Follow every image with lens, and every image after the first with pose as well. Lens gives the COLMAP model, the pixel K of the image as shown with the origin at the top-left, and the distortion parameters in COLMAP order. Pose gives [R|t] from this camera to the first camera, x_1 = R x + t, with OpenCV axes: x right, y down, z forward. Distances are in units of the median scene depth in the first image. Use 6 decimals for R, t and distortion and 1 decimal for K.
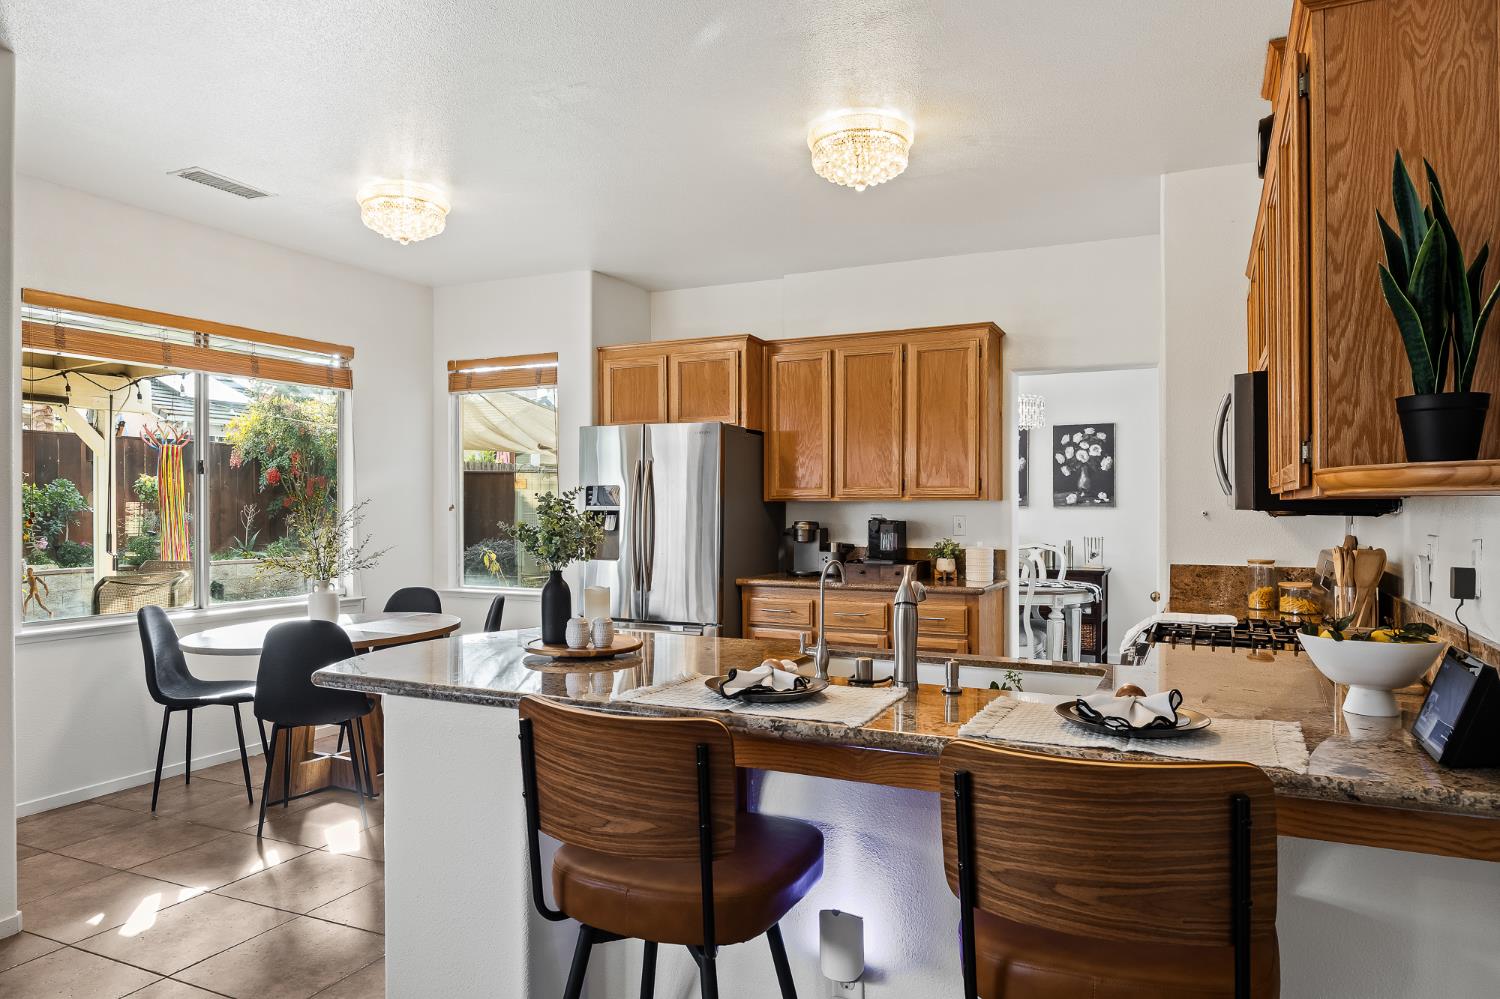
lens RADIAL K [[974.8, 0, 747.0], [0, 974.8, 500.0], [0, 0, 1]] dist [0.008609, 0.005530]
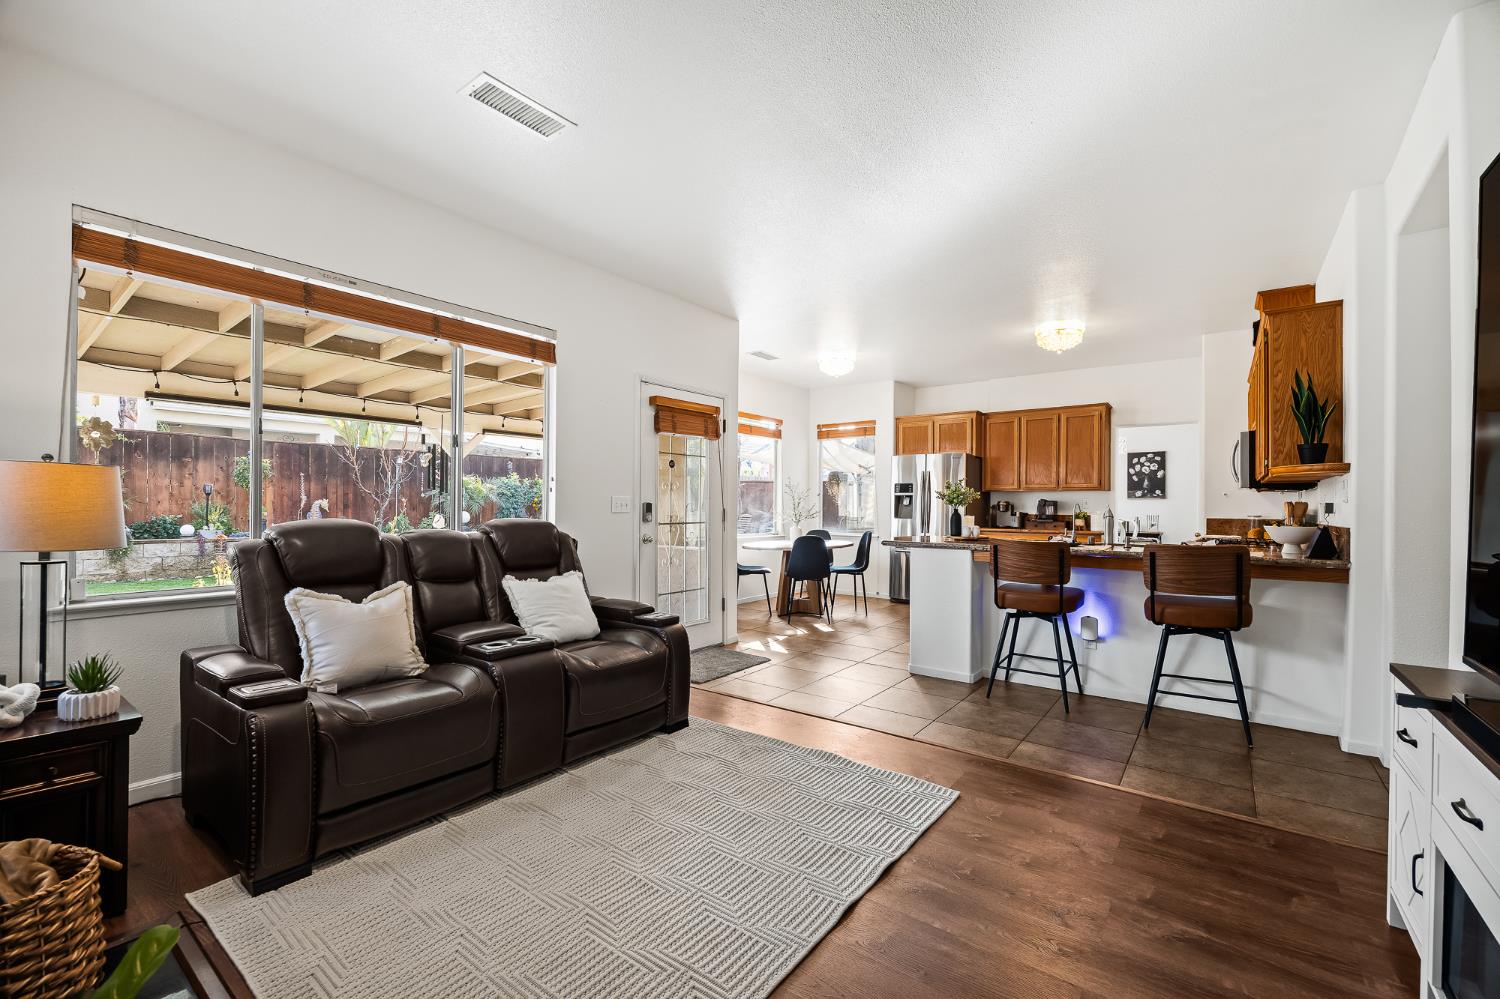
lens RADIAL K [[632.1, 0, 752.6], [0, 632.1, 502.6], [0, 0, 1]] dist [0.001320, 0.000125]
pose [[0.980594, 0.006960, -0.195927, -0.201494], [-0.007015, 0.999975, 0.000413, 0.028920], [0.195925, 0.000969, 0.980618, -0.411869]]
